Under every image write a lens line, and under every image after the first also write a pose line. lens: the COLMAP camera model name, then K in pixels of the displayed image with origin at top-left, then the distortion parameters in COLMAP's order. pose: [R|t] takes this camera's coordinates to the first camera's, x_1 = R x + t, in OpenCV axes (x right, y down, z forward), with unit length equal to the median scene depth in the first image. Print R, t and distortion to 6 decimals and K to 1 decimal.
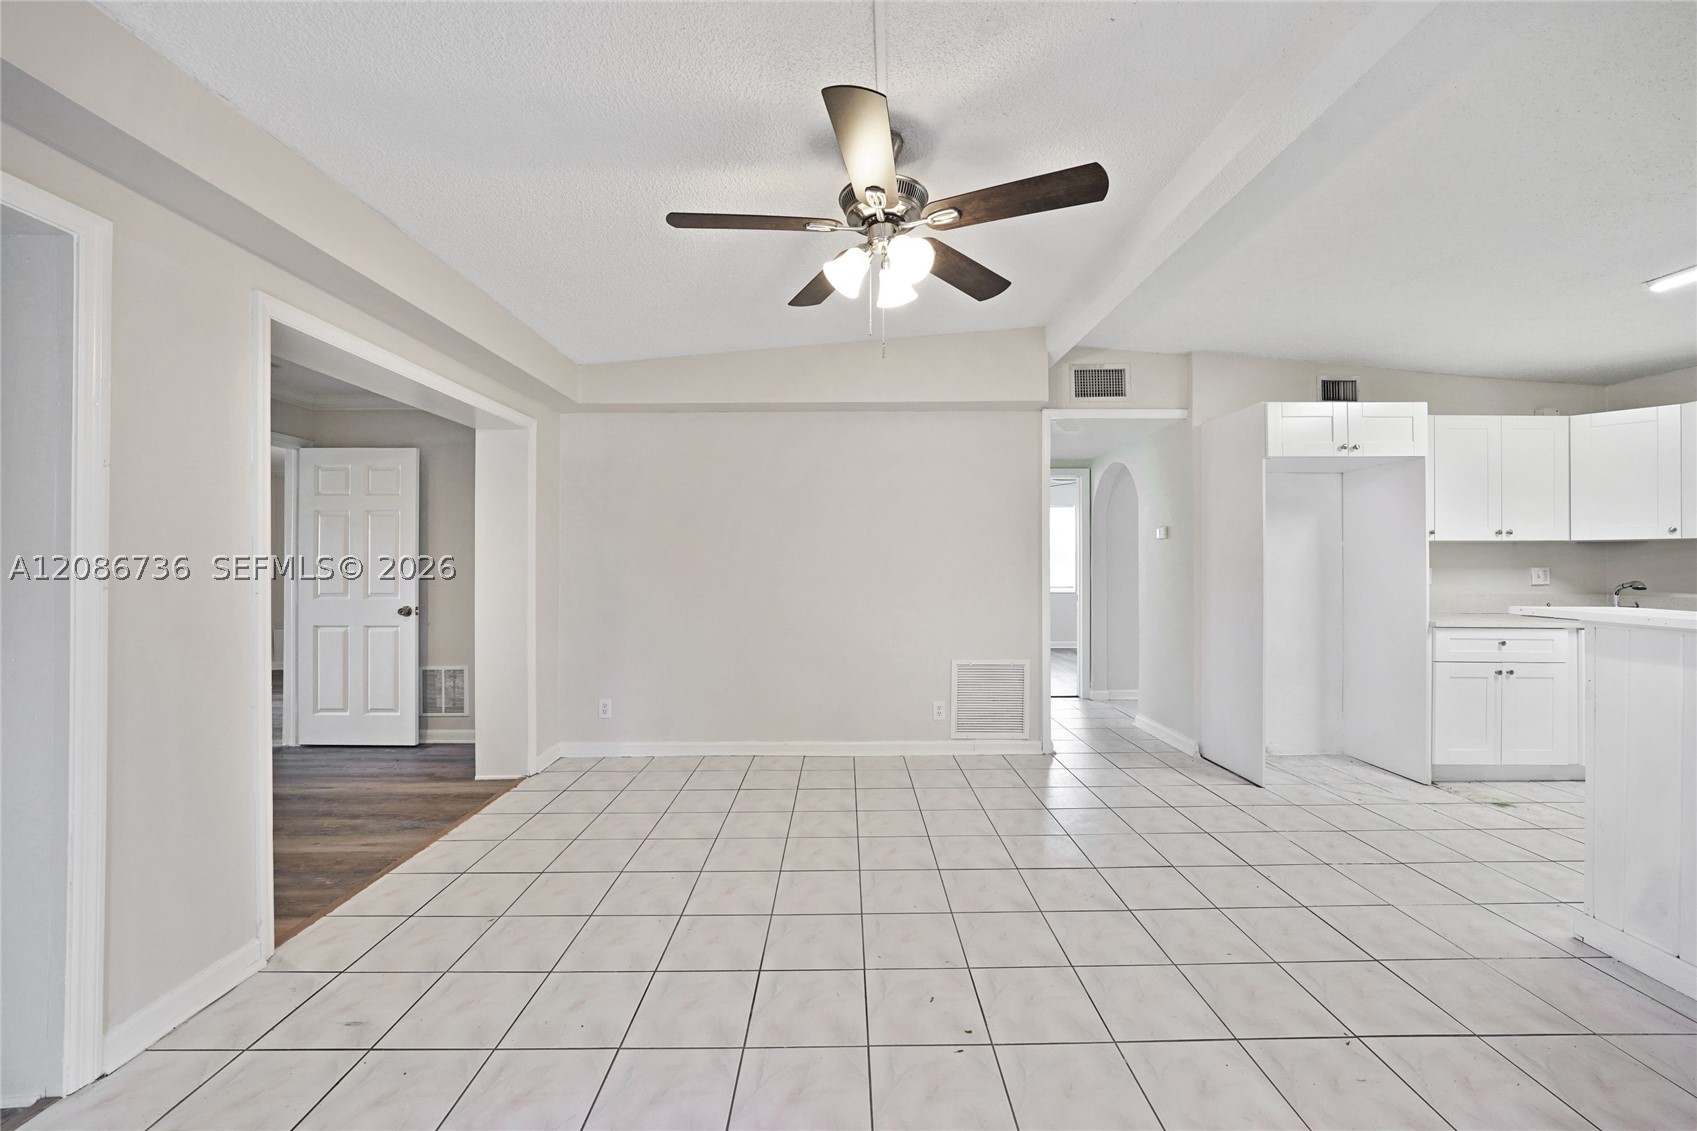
lens RADIAL K [[692.2, 0, 847.5], [0, 692.2, 544.7], [0, 0, 1]] dist [-0.007955, 0.000298]
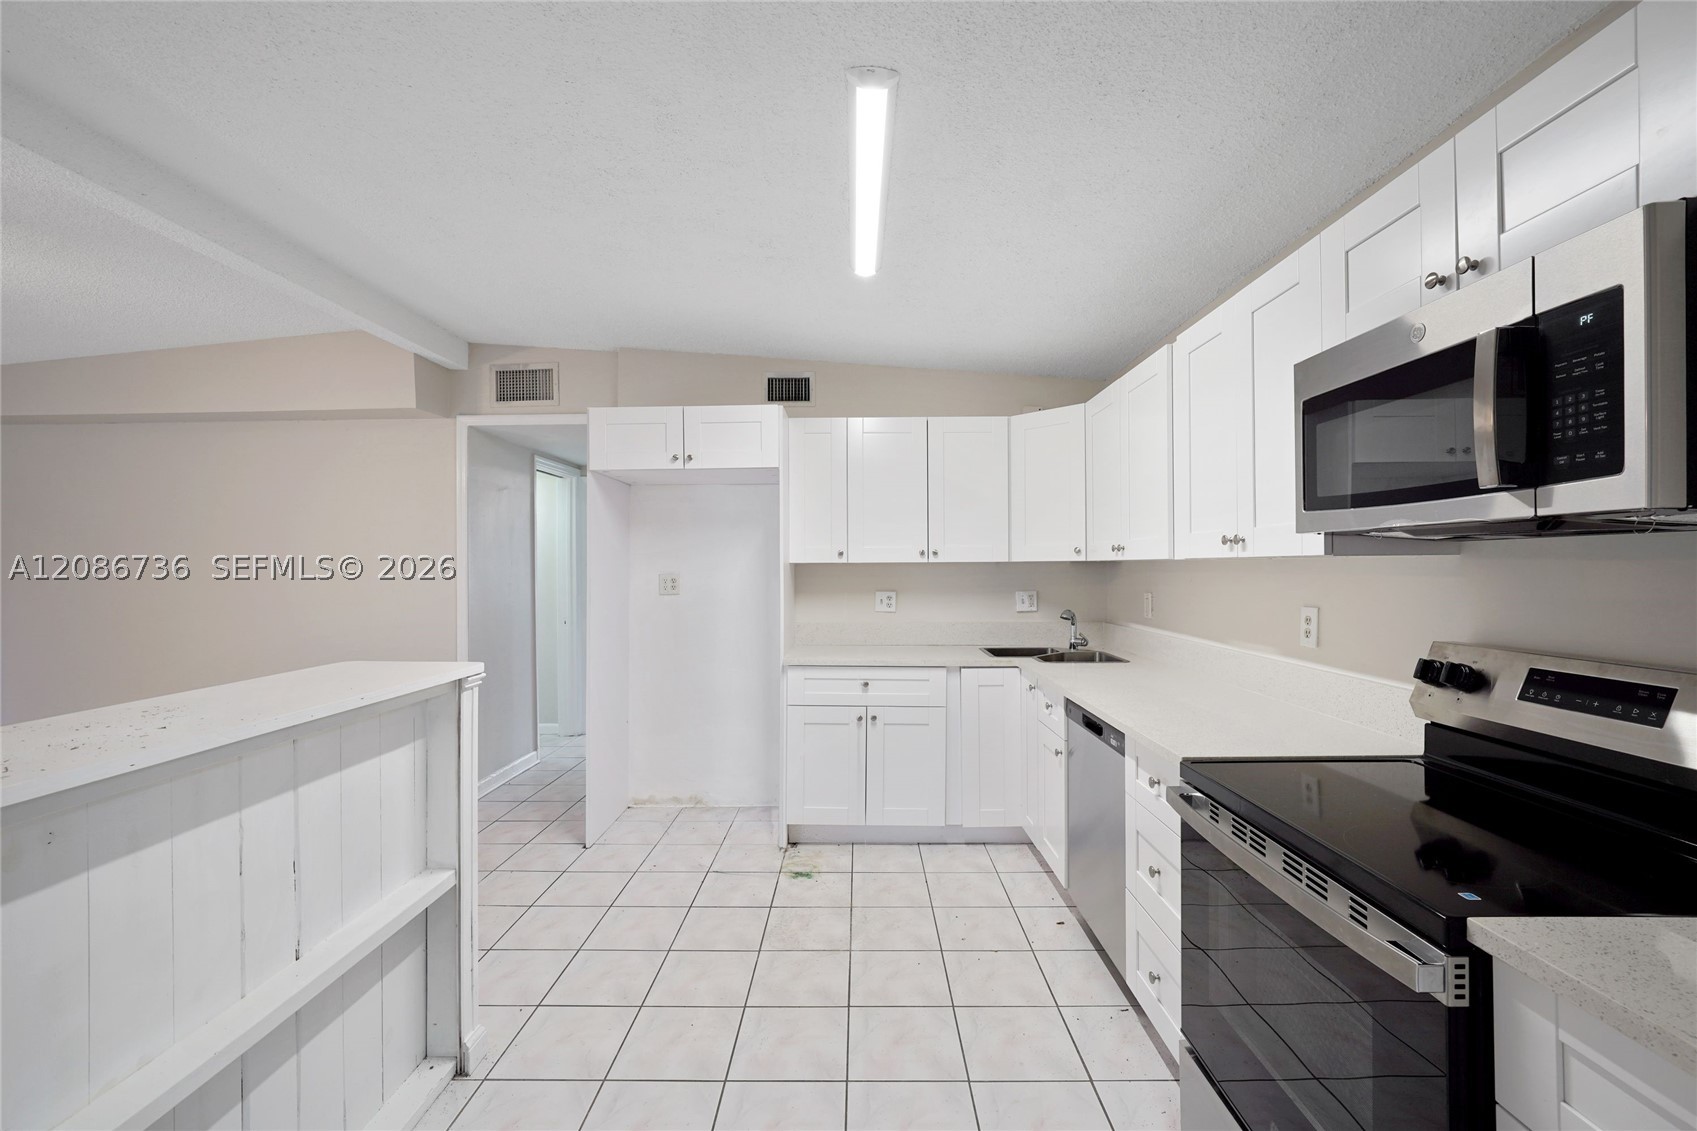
lens RADIAL K [[729.6, 0, 848.5], [0, 729.6, 565.5], [0, 0, 1]] dist [-0.061703, 0.000028]
pose [[0.999835, -0.001123, -0.018112, 0.806254], [0.001106, 0.999999, -0.000980, -0.001396], [0.018113, 0.000960, 0.999835, 0.088759]]
